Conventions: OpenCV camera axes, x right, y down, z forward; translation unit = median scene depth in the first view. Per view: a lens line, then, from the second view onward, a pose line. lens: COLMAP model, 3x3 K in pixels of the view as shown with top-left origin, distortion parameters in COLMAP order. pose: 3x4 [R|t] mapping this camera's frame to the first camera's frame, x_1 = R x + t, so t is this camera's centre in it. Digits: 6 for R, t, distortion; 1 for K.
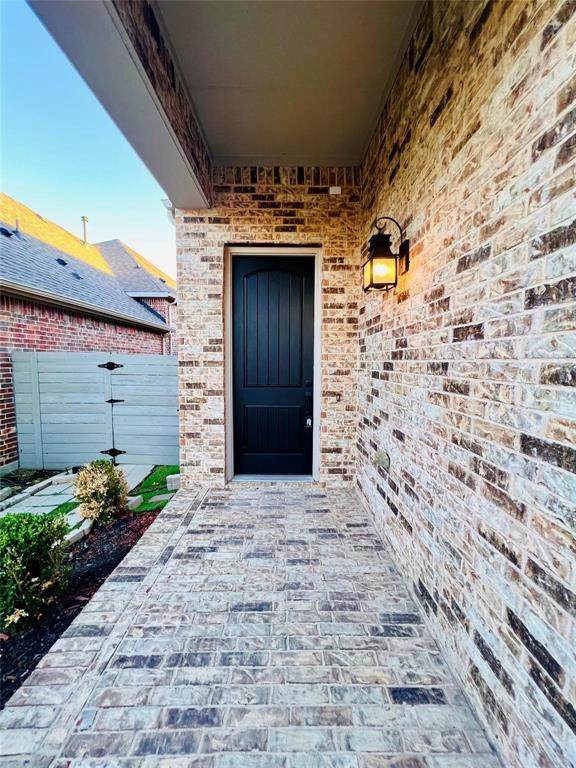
lens RADIAL K [[311.2, 0, 288.7], [0, 311.2, 387.8], [0, 0, 1]] dist [-0.005204, 0.001487]
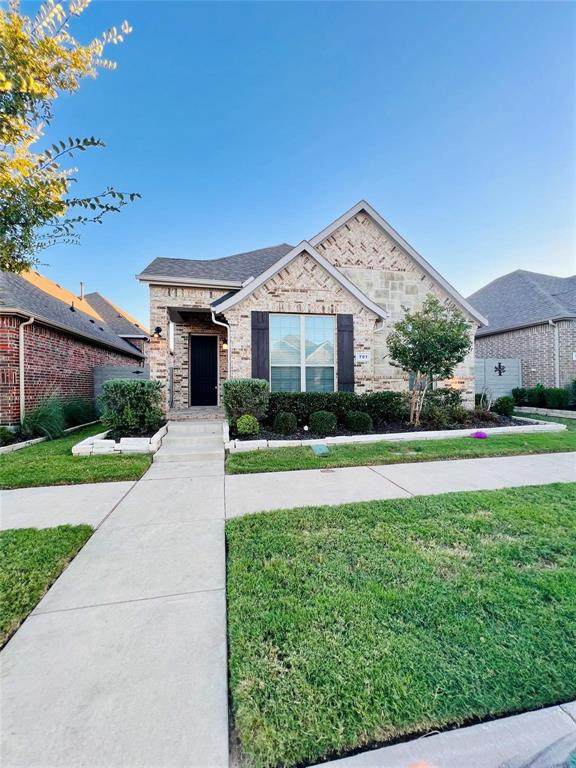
lens RADIAL K [[311.2, 0, 292.0], [0, 311.2, 384.8], [0, 0, 1]] dist [-0.005204, 0.001487]
pose [[0.983767, -0.007981, 0.179271, 0.267331], [0.025086, 0.995317, -0.093351, 0.410648], [-0.177686, 0.096333, 0.979361, -2.304003]]
